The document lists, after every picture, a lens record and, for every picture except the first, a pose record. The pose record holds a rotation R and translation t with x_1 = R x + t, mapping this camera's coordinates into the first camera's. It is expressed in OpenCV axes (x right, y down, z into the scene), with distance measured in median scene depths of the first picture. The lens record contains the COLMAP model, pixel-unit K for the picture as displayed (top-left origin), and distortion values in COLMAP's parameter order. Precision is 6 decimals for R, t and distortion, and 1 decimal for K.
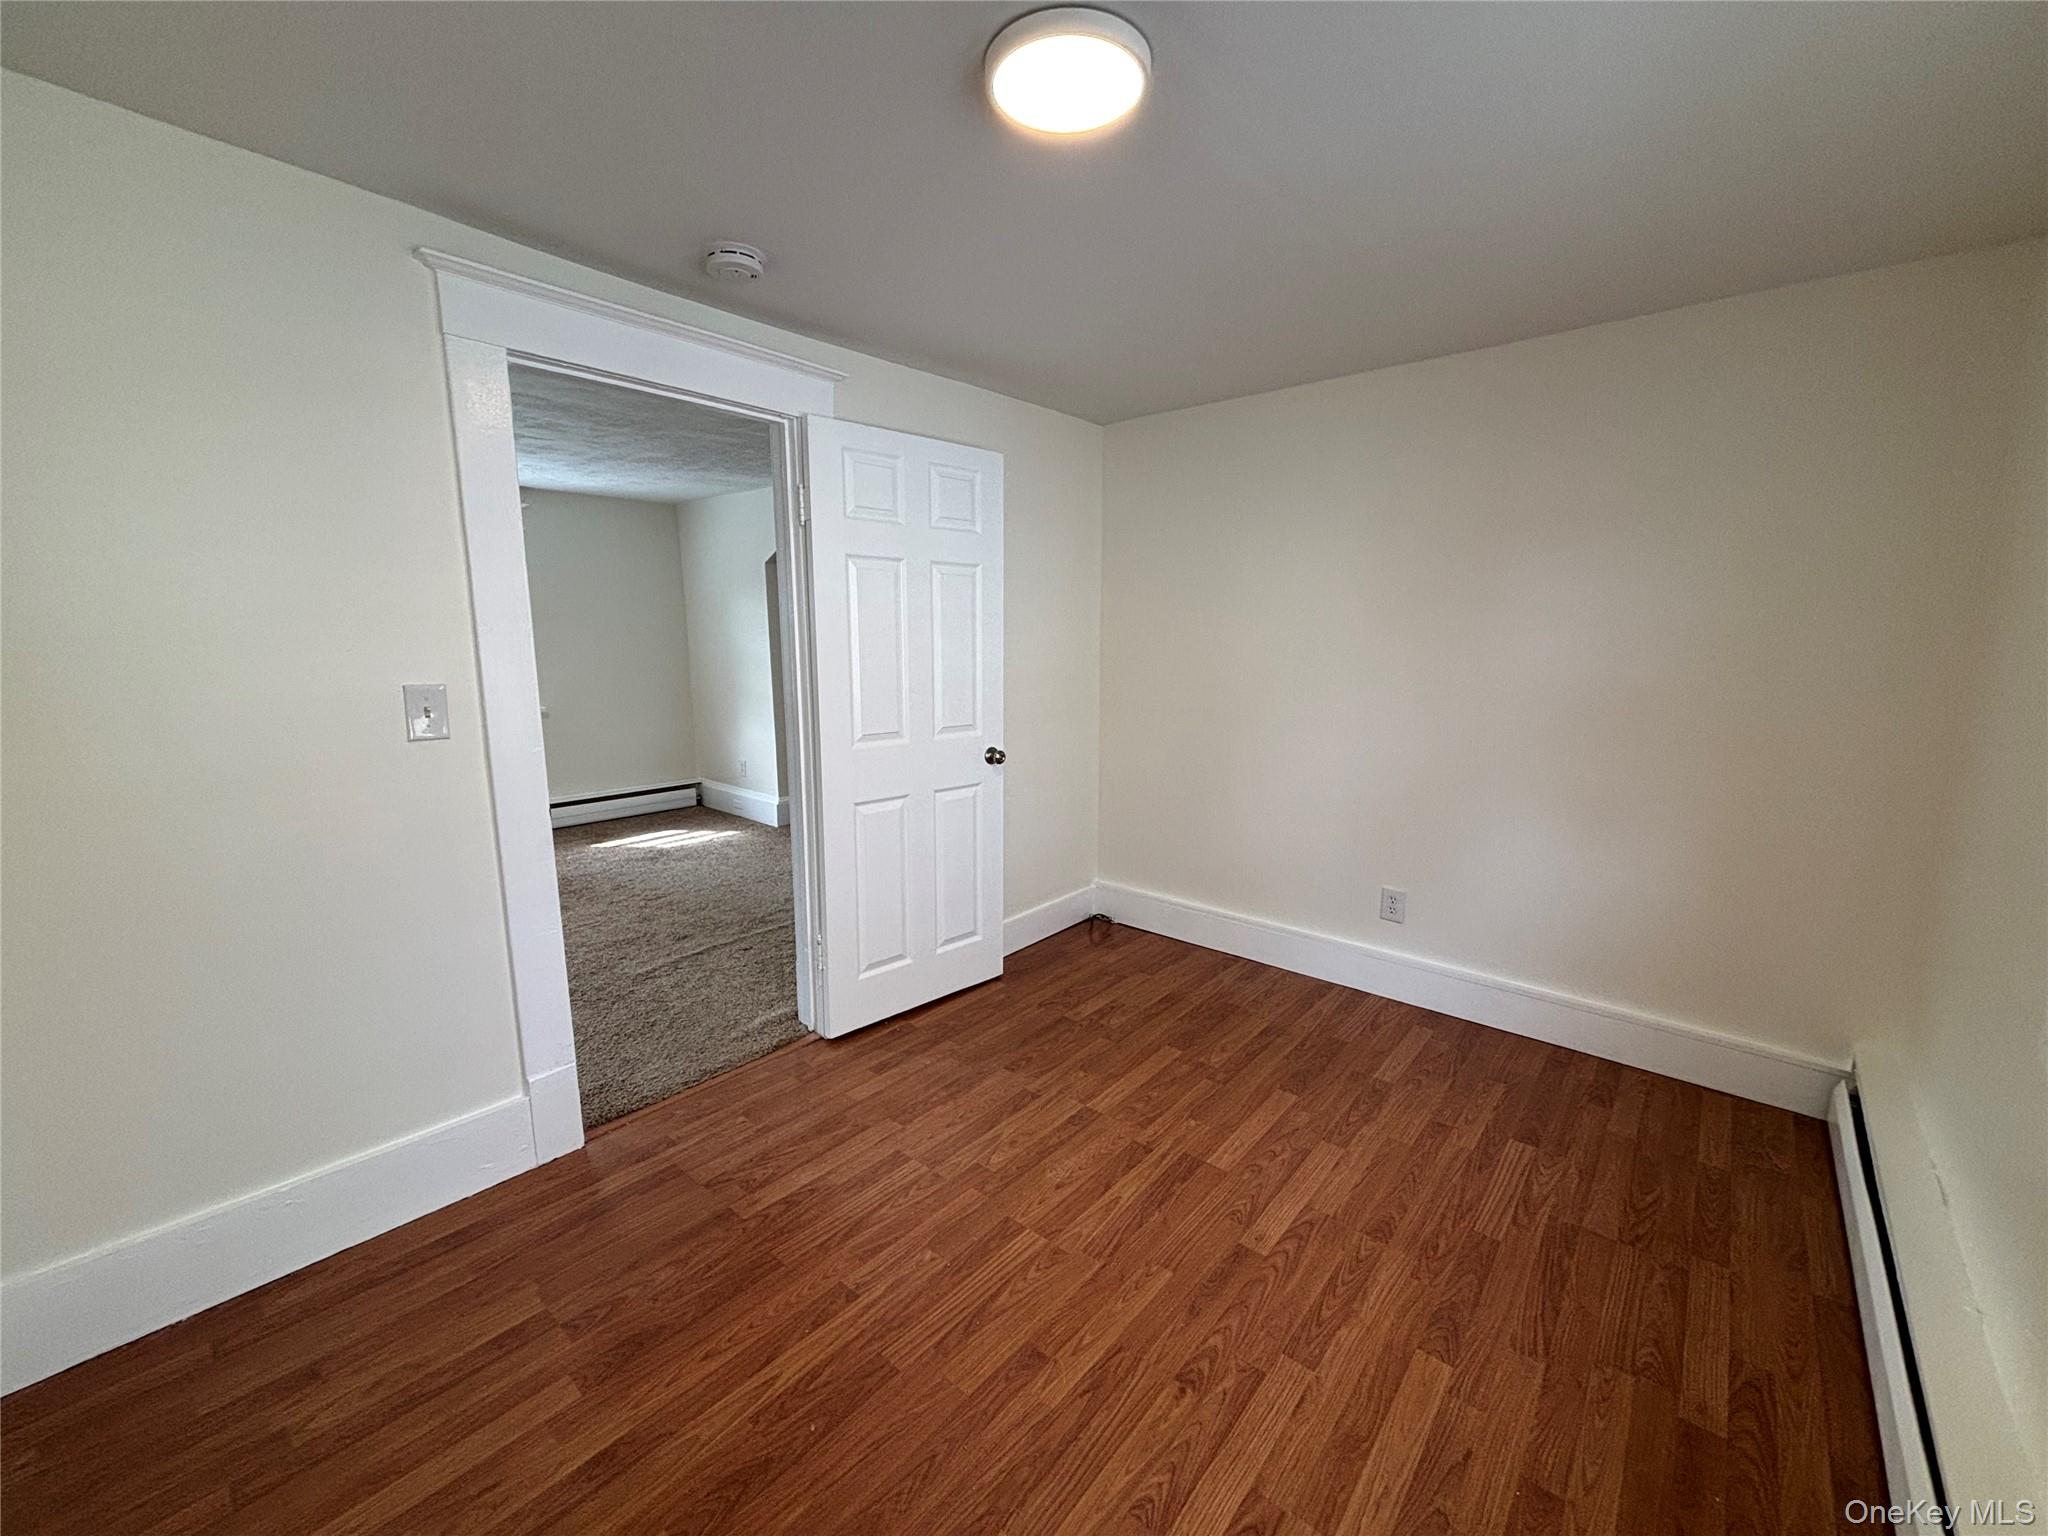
lens RADIAL K [[828.4, 0, 1026.5], [0, 828.4, 770.0], [0, 0, 1]] dist [0.003101, 0.000508]
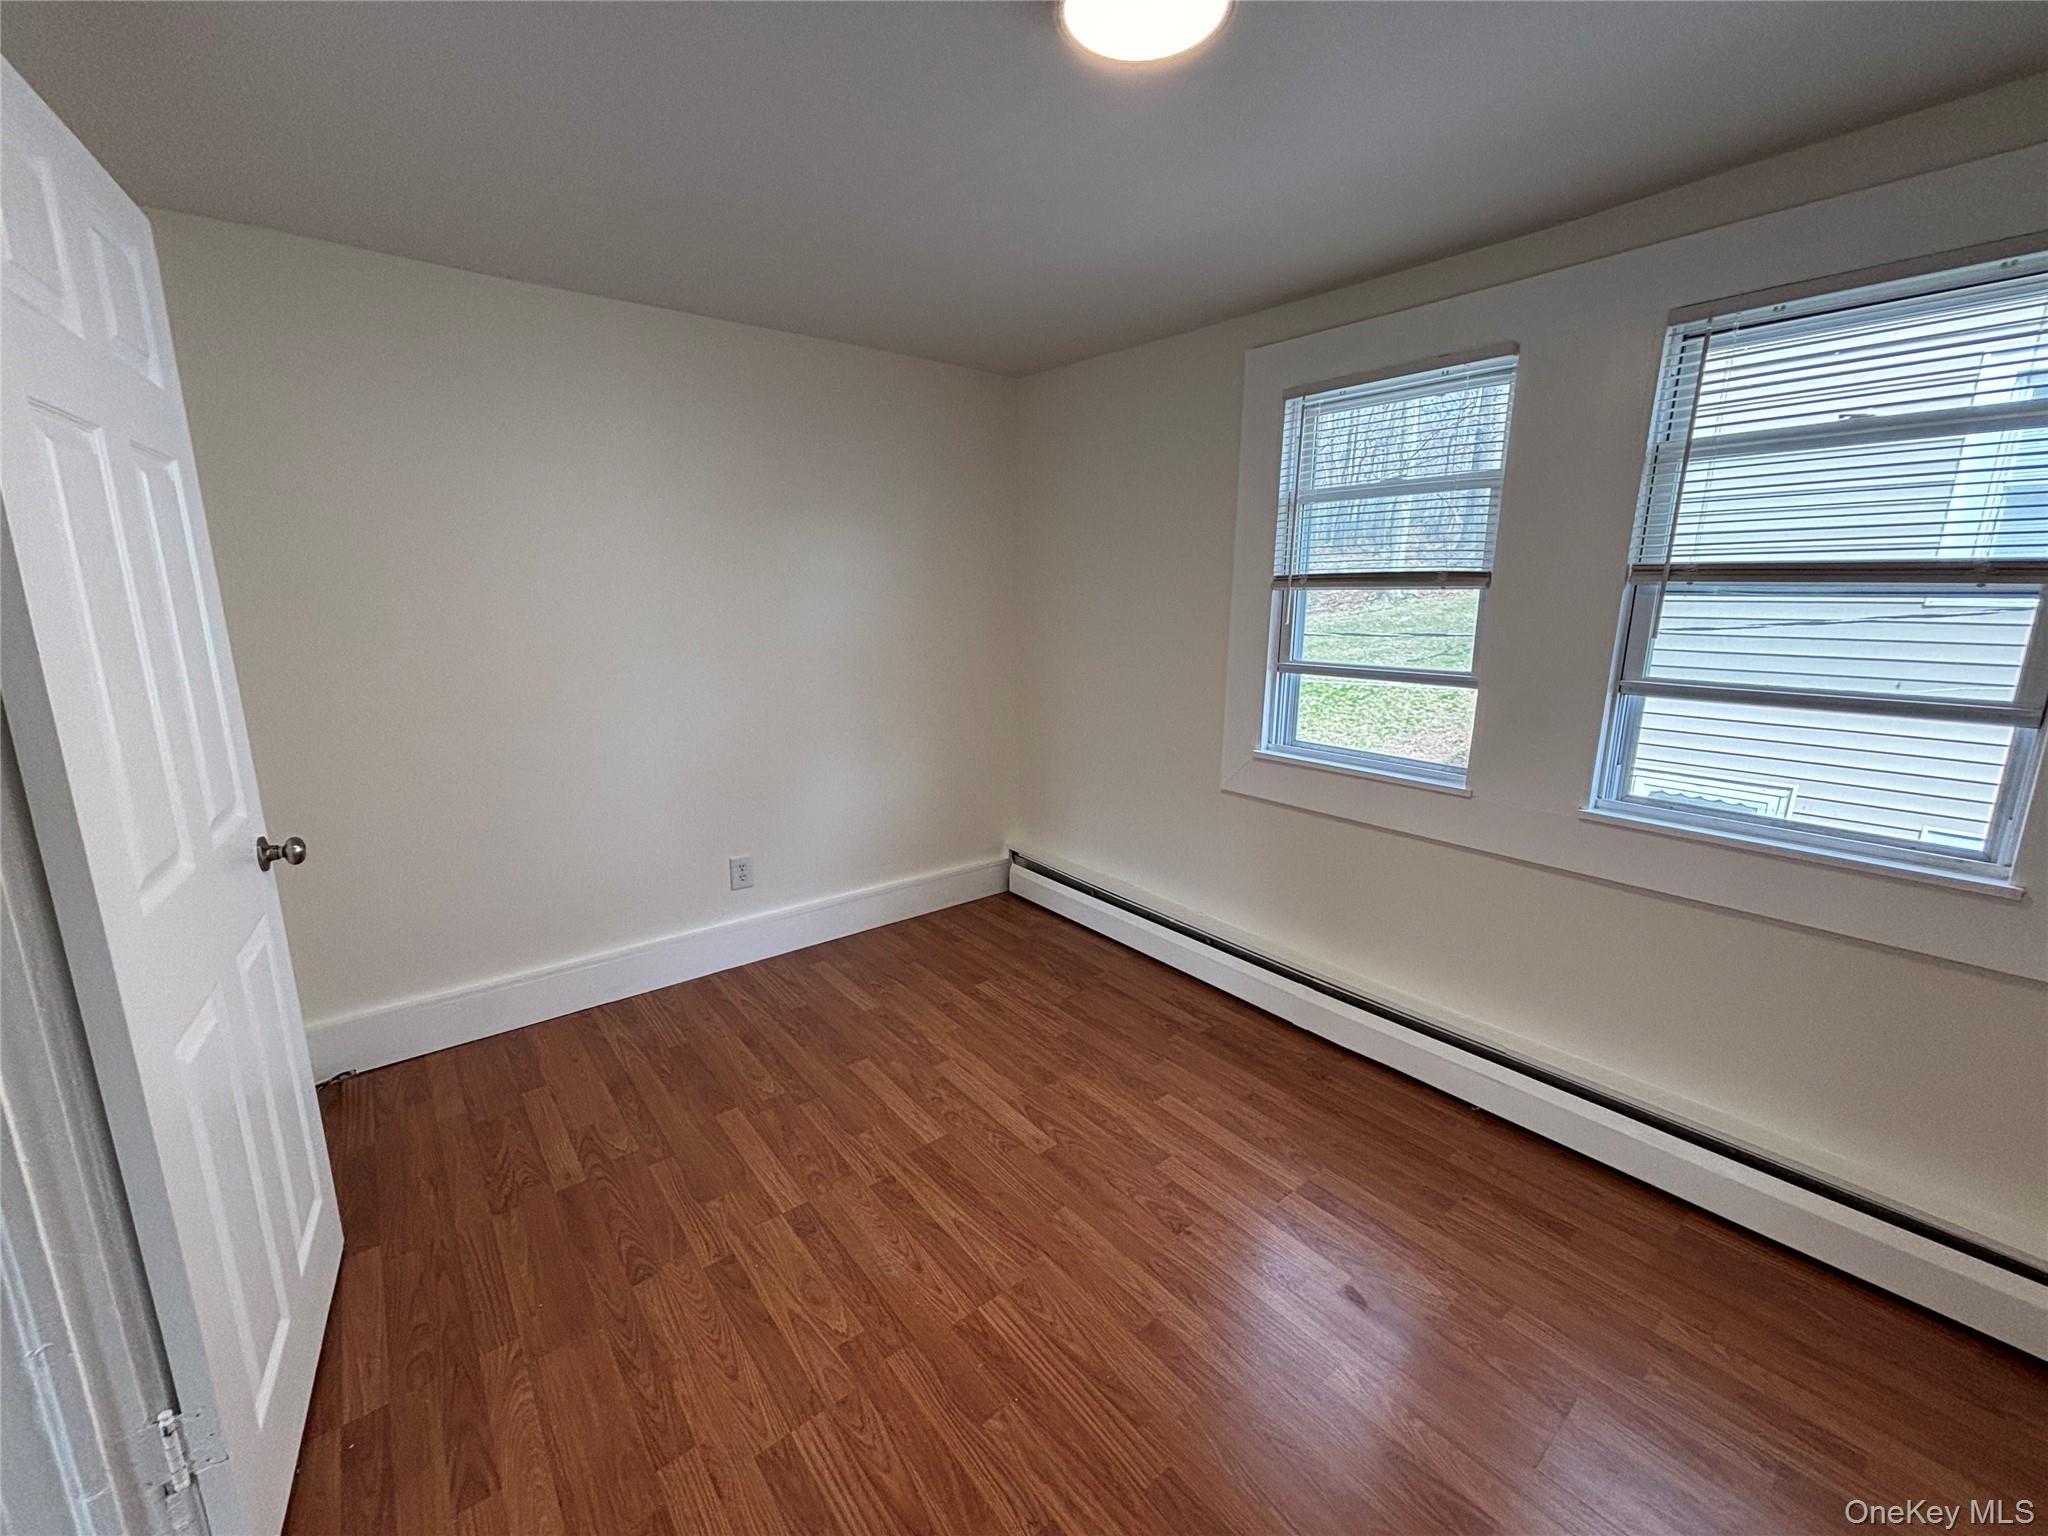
lens RADIAL K [[828.4, 0, 1026.5], [0, 828.4, 770.0], [0, 0, 1]] dist [0.003101, 0.000508]
pose [[0.177557, -0.211342, 0.961149, -0.650569], [0.163734, 0.969400, 0.182909, -0.126723], [-0.970394, 0.124896, 0.206727, 0.659594]]
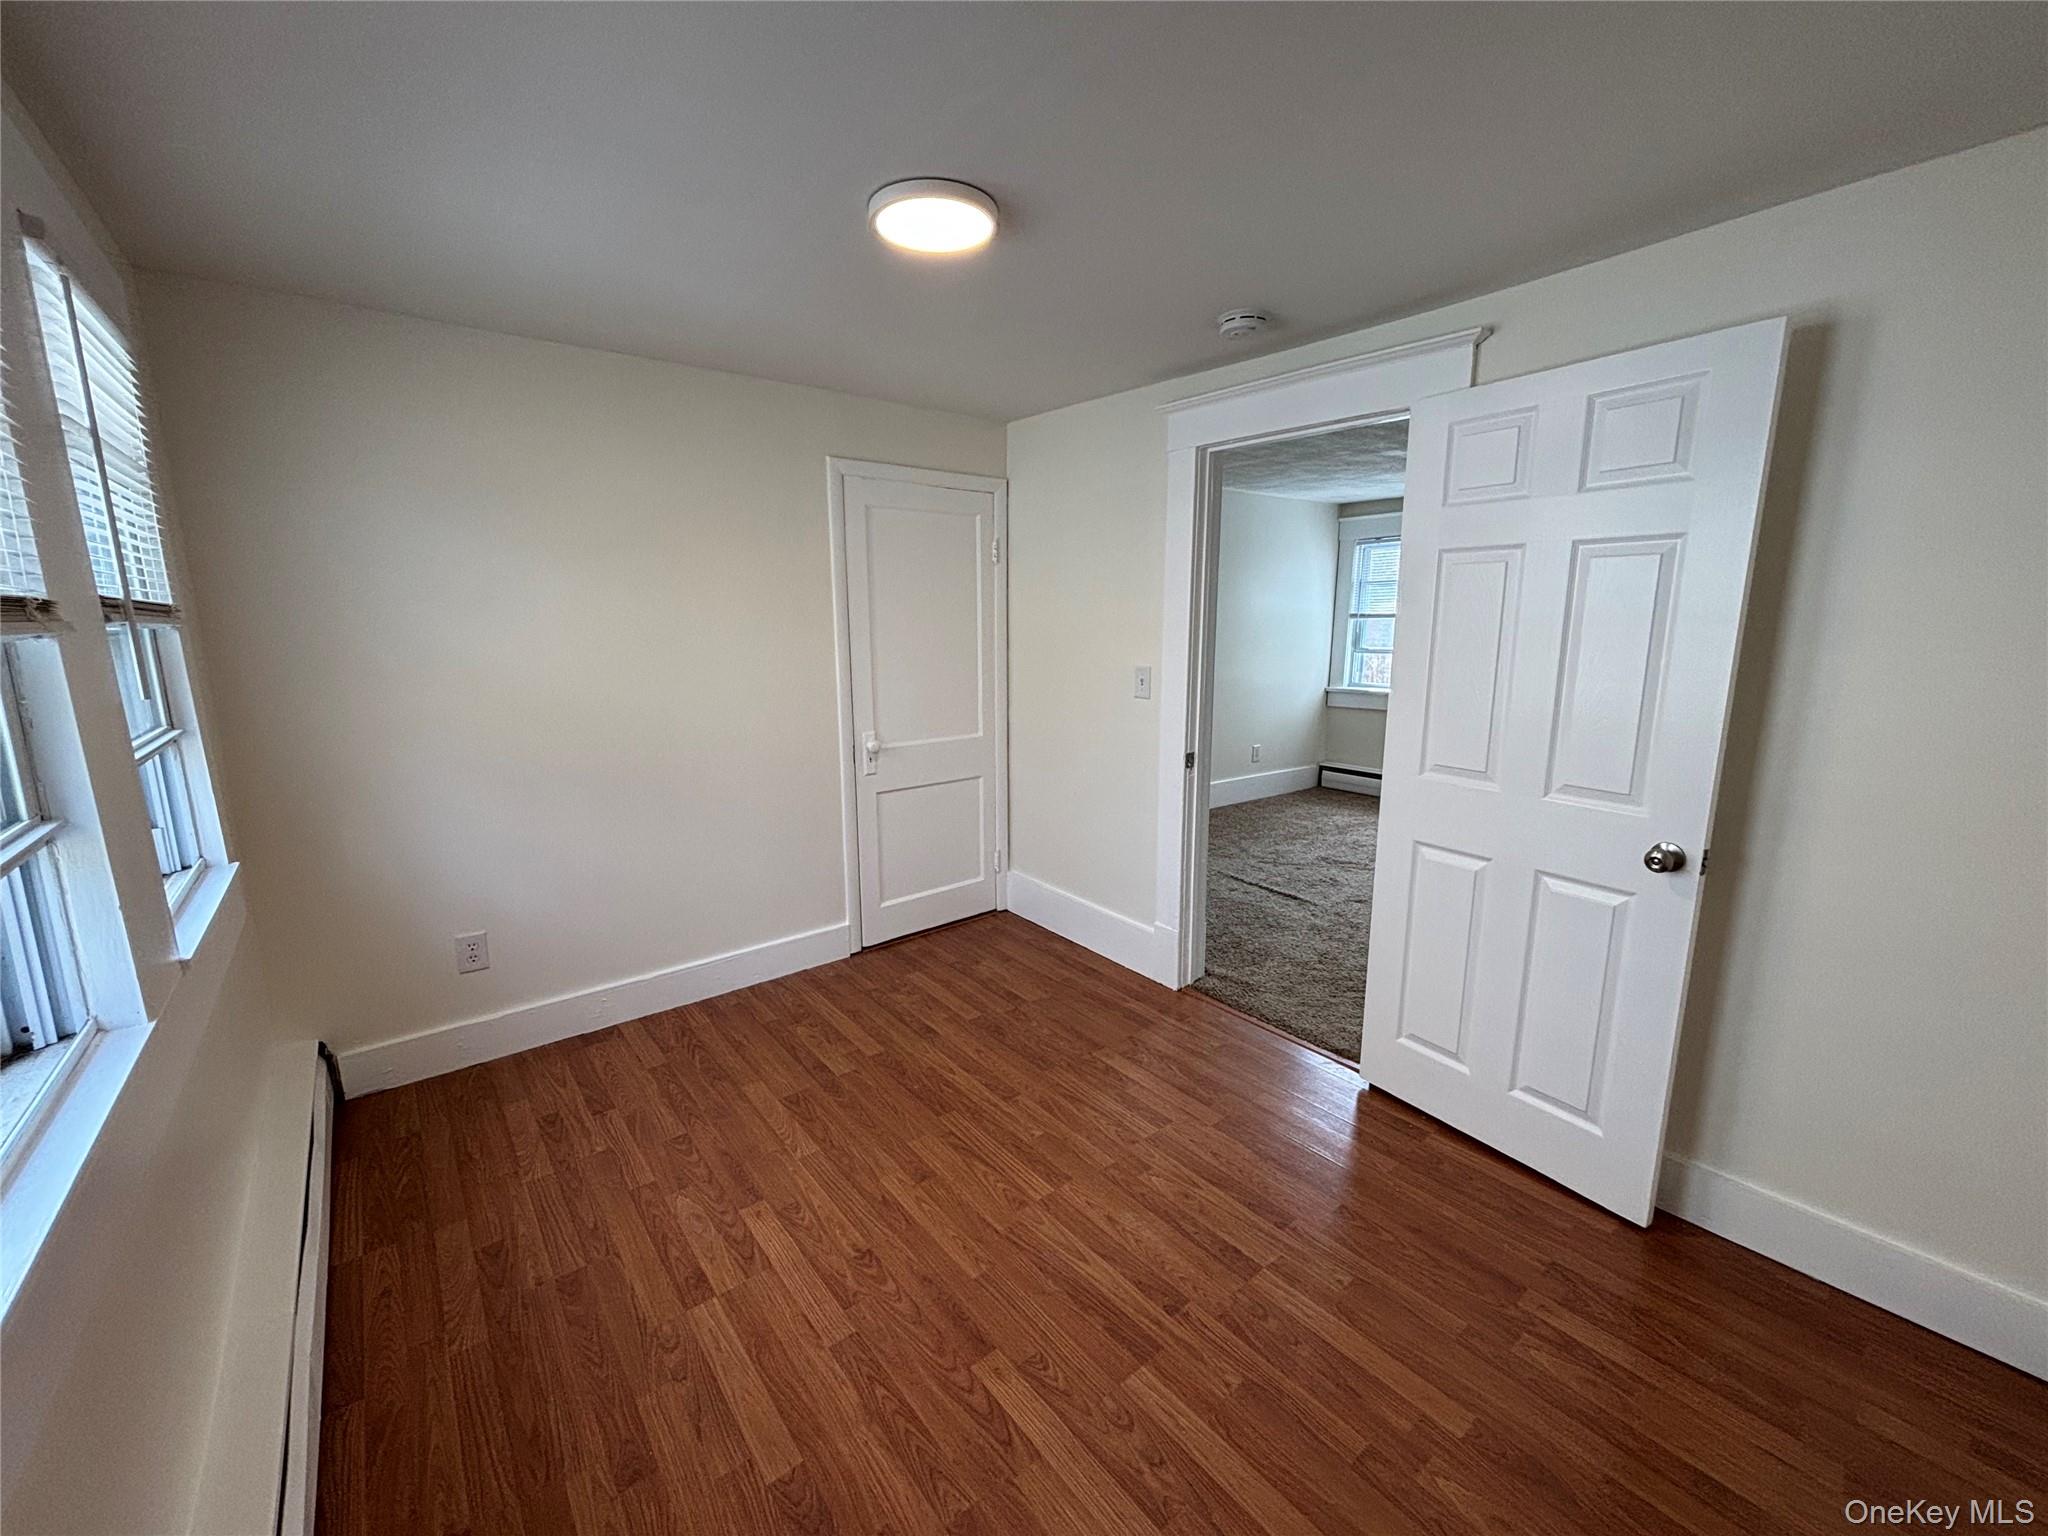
lens RADIAL K [[820.4, 0, 1024.5], [0, 820.4, 774.3], [0, 0, 1]] dist [-0.002642, -0.000147]
pose [[-0.185015, 0.183829, -0.965389, 0.890183], [-0.164897, 0.962614, 0.214903, -0.186160], [0.968803, 0.198950, -0.147785, 0.947655]]
